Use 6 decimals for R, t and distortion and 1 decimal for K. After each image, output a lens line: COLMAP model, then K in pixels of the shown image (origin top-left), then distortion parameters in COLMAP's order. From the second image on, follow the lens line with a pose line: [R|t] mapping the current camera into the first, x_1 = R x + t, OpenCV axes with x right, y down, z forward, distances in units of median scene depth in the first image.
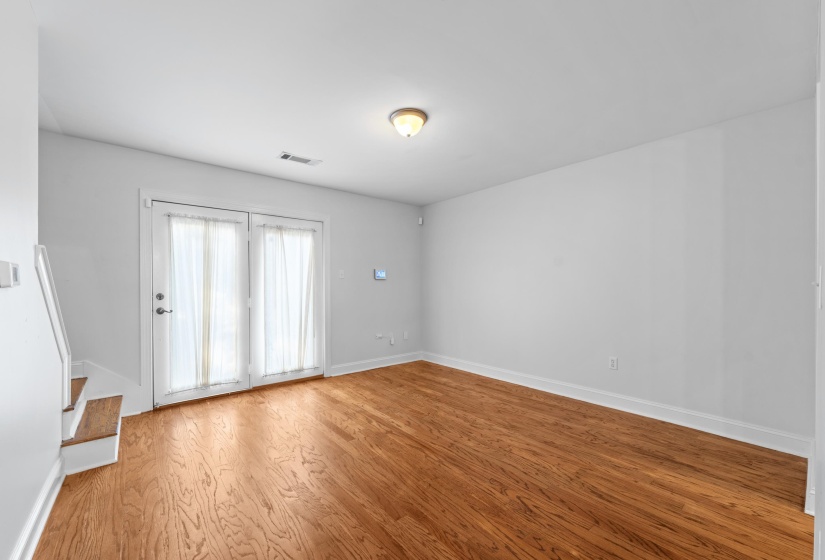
lens RADIAL K [[339.9, 0, 412.5], [0, 339.9, 280.0], [0, 0, 1]] dist [-0.000794, -0.000046]
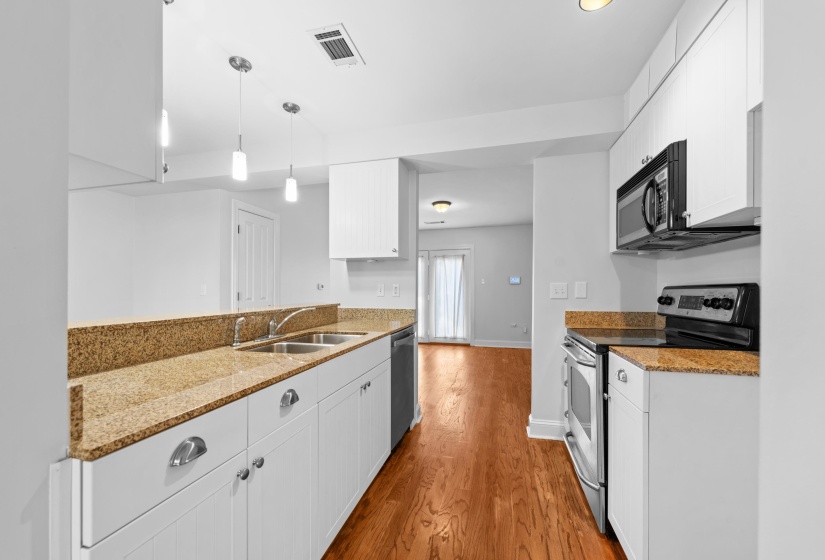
lens RADIAL K [[339.9, 0, 412.5], [0, 339.9, 280.0], [0, 0, 1]] dist [-0.000794, -0.000046]
pose [[0.599410, -0.007582, -0.800406, 1.185368], [0.004147, 0.999971, -0.006367, -0.023611], [0.800431, 0.000498, 0.599425, -0.256398]]
